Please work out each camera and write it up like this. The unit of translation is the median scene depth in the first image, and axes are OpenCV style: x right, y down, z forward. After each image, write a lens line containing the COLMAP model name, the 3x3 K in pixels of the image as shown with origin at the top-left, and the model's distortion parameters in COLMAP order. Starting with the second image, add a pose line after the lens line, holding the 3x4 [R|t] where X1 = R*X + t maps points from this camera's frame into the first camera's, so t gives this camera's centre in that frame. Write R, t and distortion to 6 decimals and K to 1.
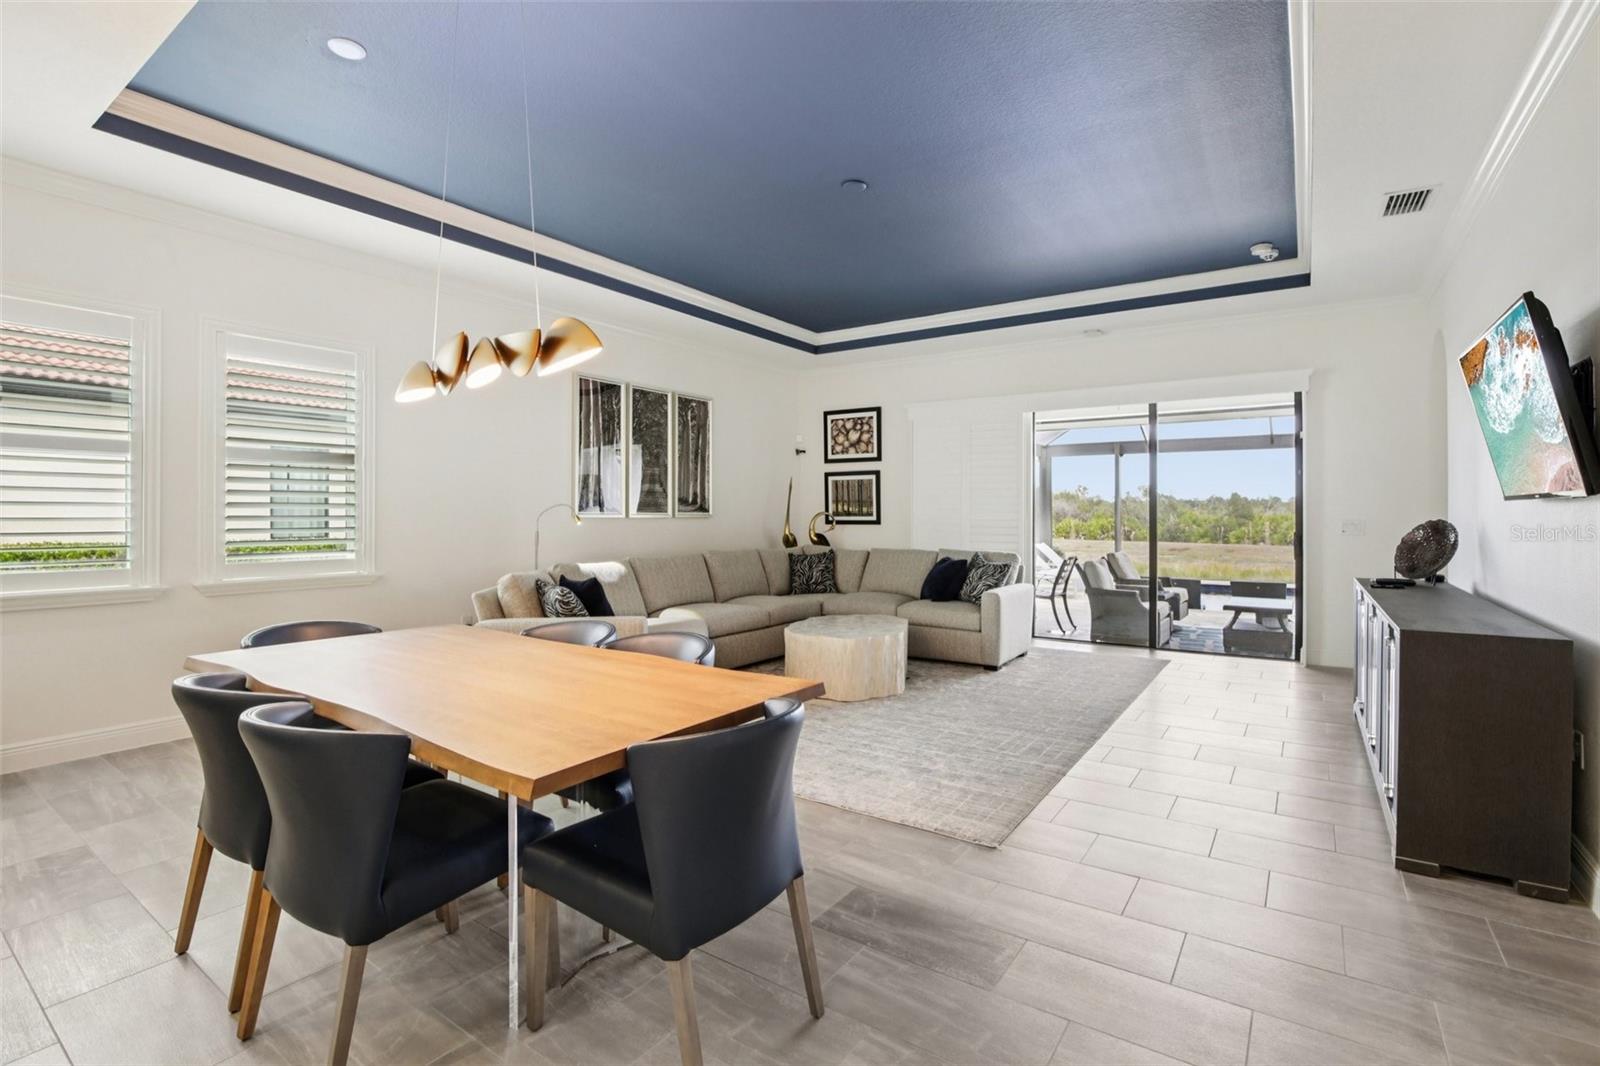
lens RADIAL K [[737.2, 0, 809.7], [0, 737.2, 512.1], [0, 0, 1]] dist [-0.032242, 0.000001]
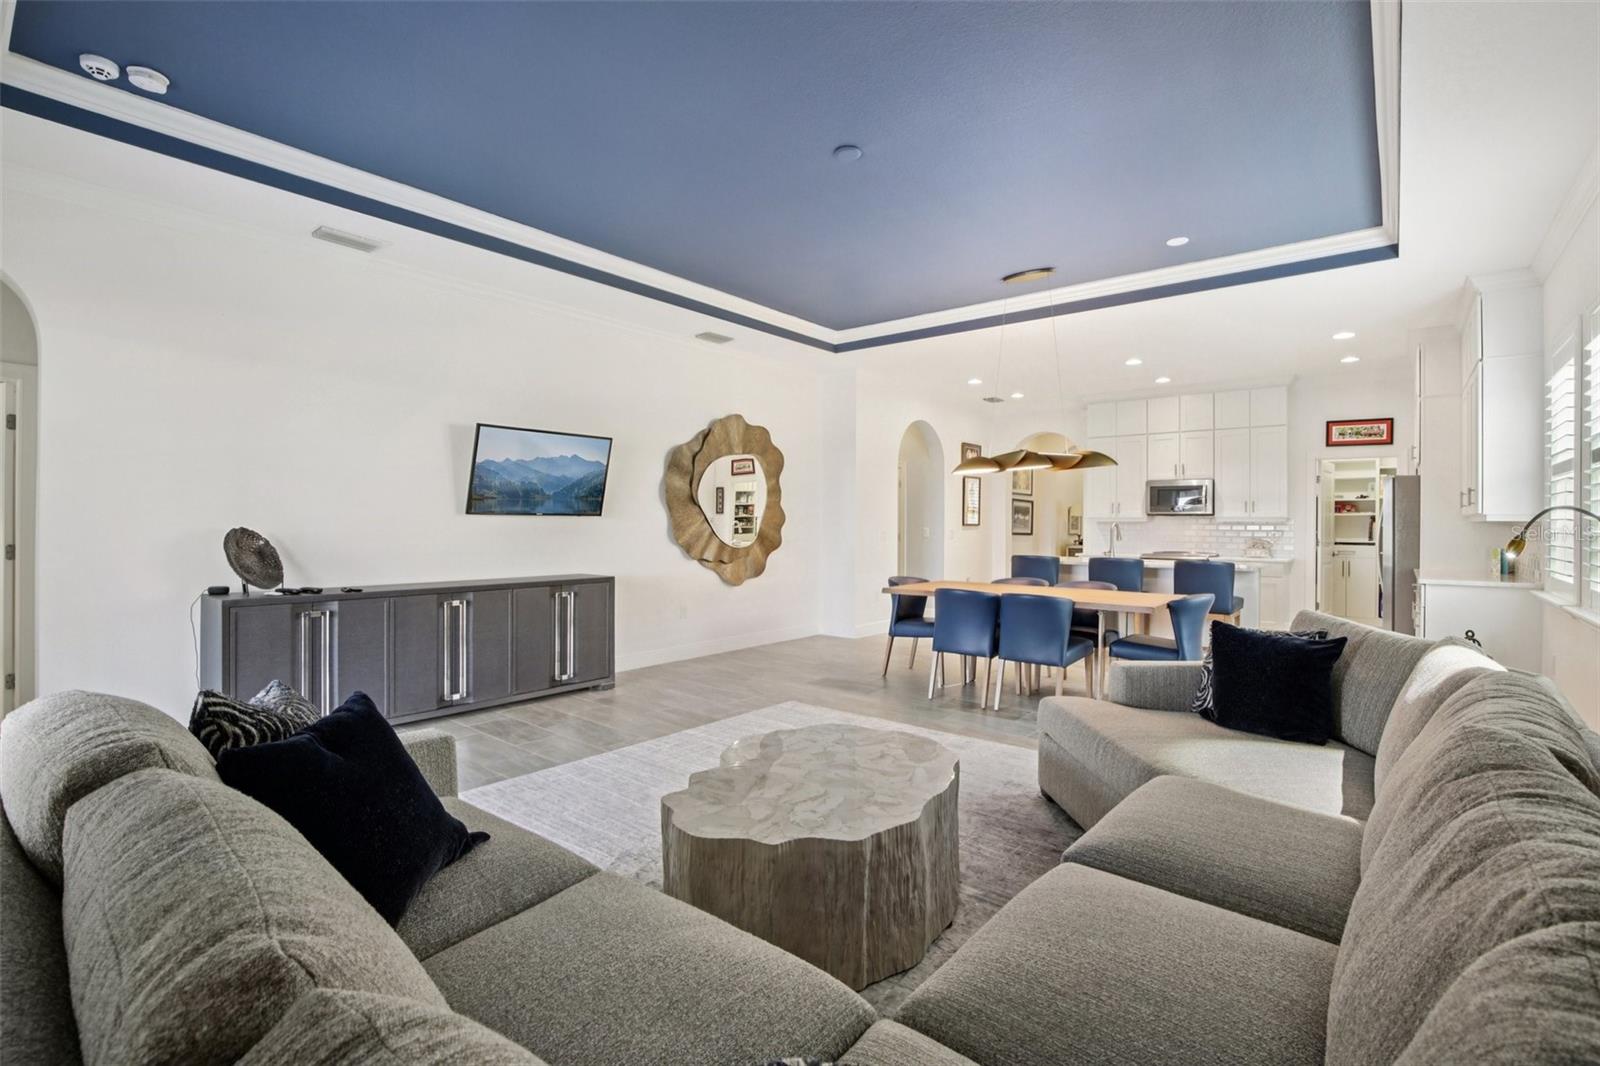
lens RADIAL K [[727.3, 0, 800.0], [0, 727.3, 533.0], [0, 0, 1]] dist [-0.032691, 0.007615]
pose [[-0.996341, -0.006721, 0.085206, 0.026233], [-0.005828, 0.999926, 0.010722, 0.001755], [-0.085272, 0.010186, -0.996306, 1.115189]]
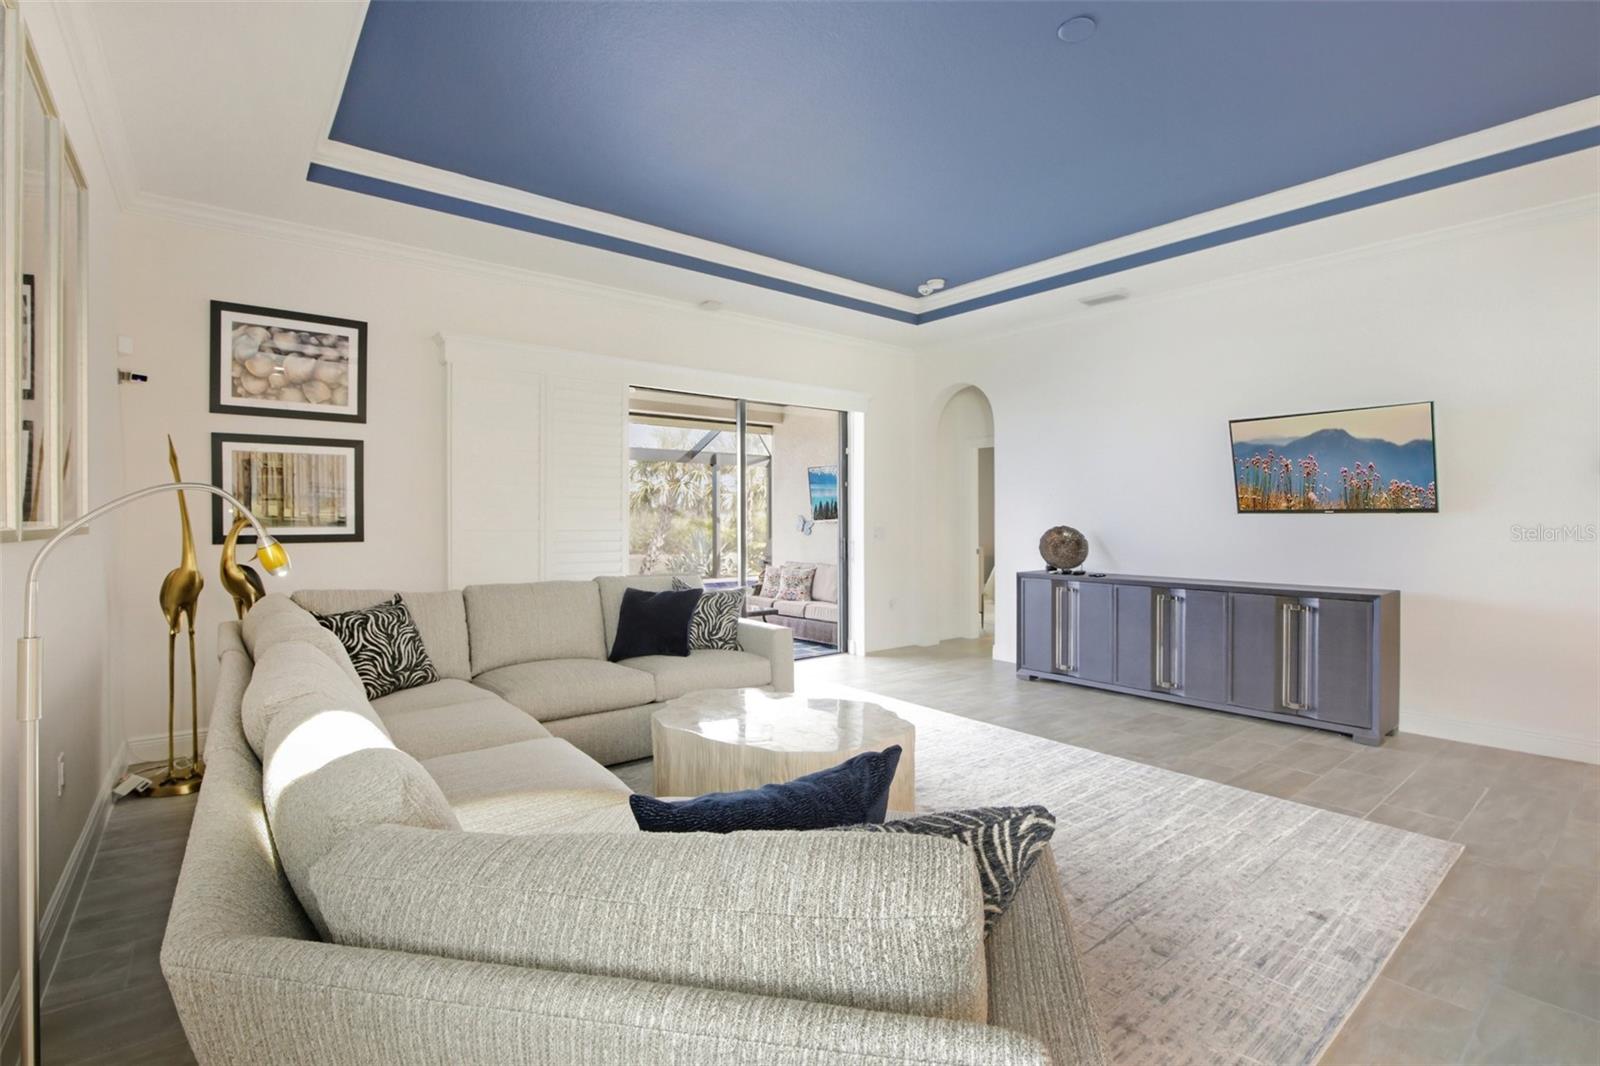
lens RADIAL K [[736.6, 0, 807.7], [0, 736.6, 521.7], [0, 0, 1]] dist [-0.032259, 0.000068]
pose [[0.278235, -0.004237, 0.960504, -0.377458], [-0.001515, 0.999987, 0.004850, -0.000778], [-0.960512, -0.002805, 0.278225, 0.631263]]
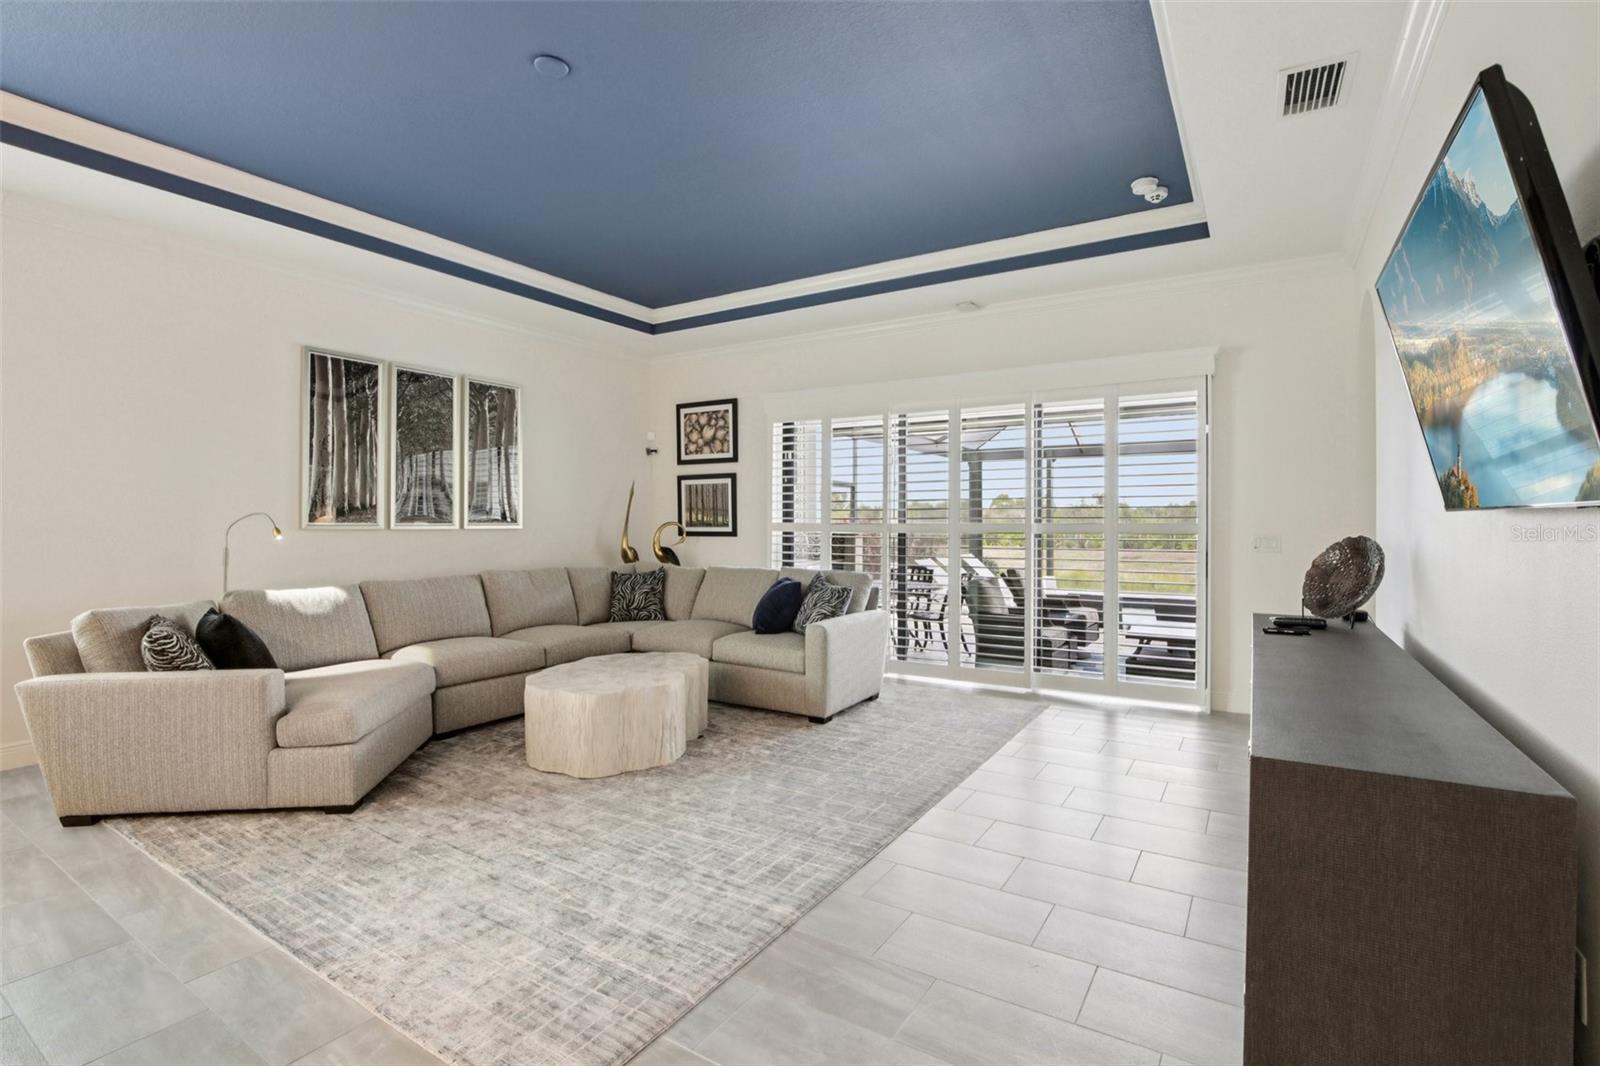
lens RADIAL K [[736.6, 0, 807.7], [0, 736.6, 521.7], [0, 0, 1]] dist [-0.032259, 0.000068]
pose [[0.999124, 0.000600, 0.041850, 0.166086], [-0.000718, 0.999996, 0.002820, -0.003364], [-0.041848, -0.002847, 0.999120, 0.170168]]
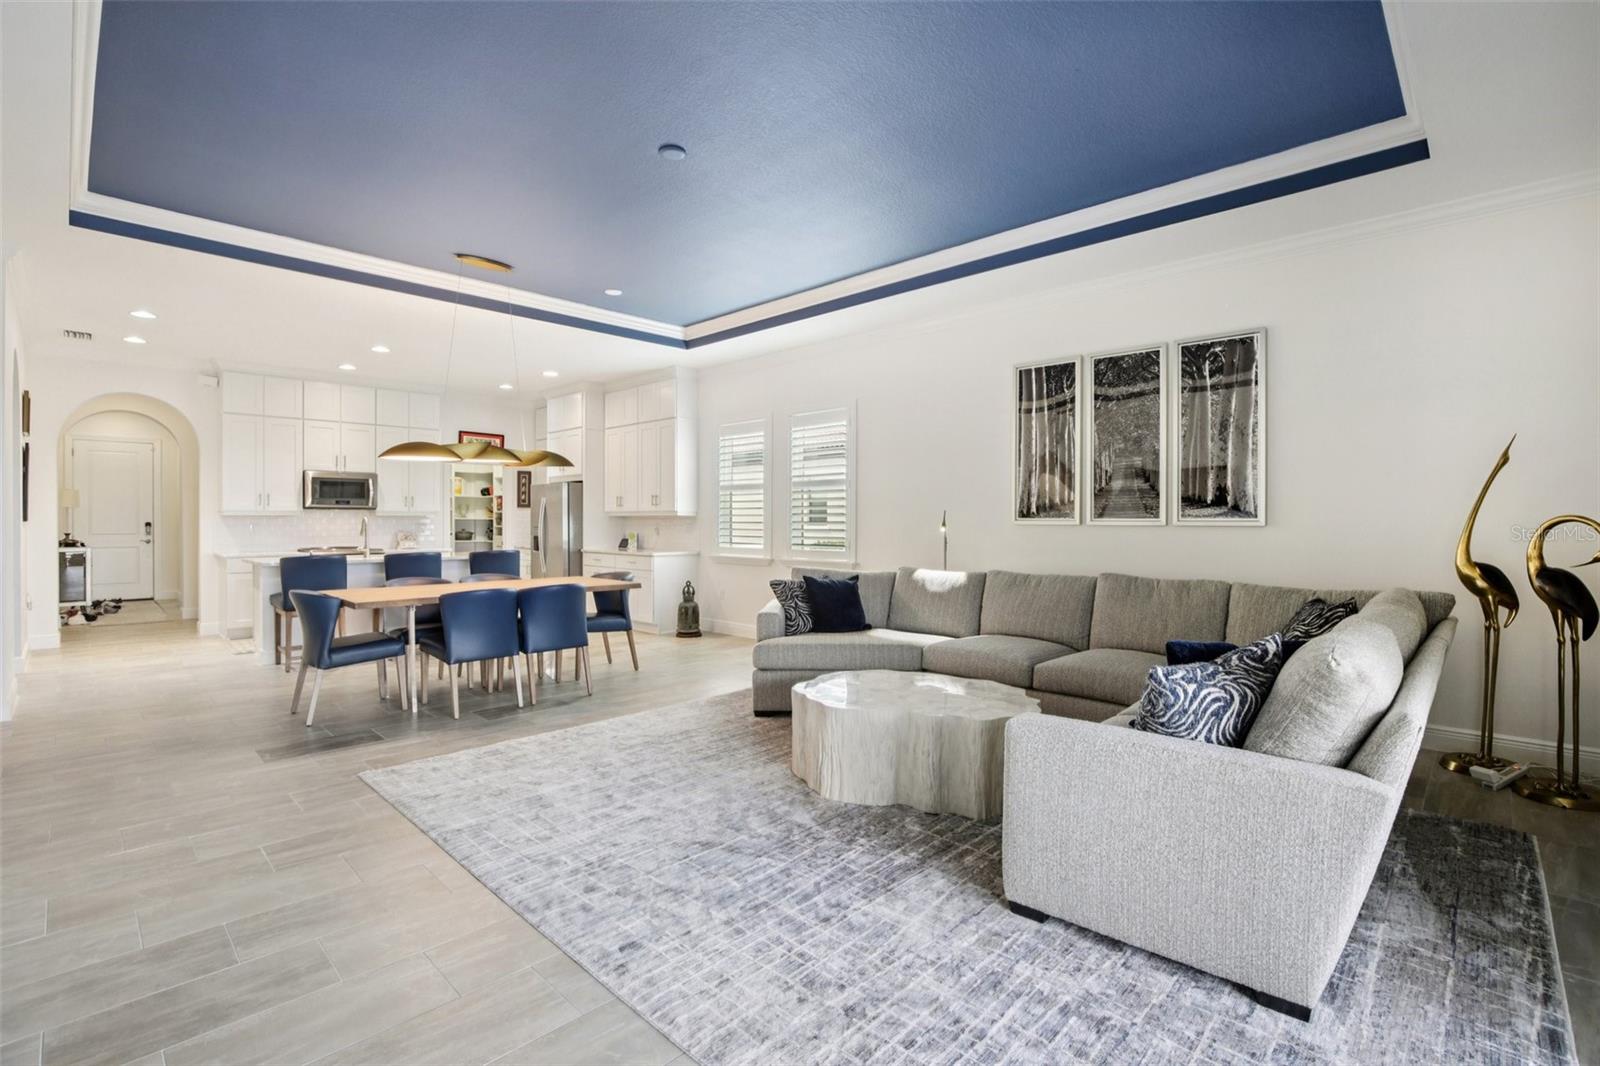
lens RADIAL K [[736.6, 0, 807.7], [0, 736.6, 521.7], [0, 0, 1]] dist [-0.032259, 0.000068]
pose [[-0.168631, 0.000854, -0.985679, 0.545870], [0.001553, 0.999999, 0.000601, 0.002975], [0.985678, -0.001430, -0.168632, 0.780618]]
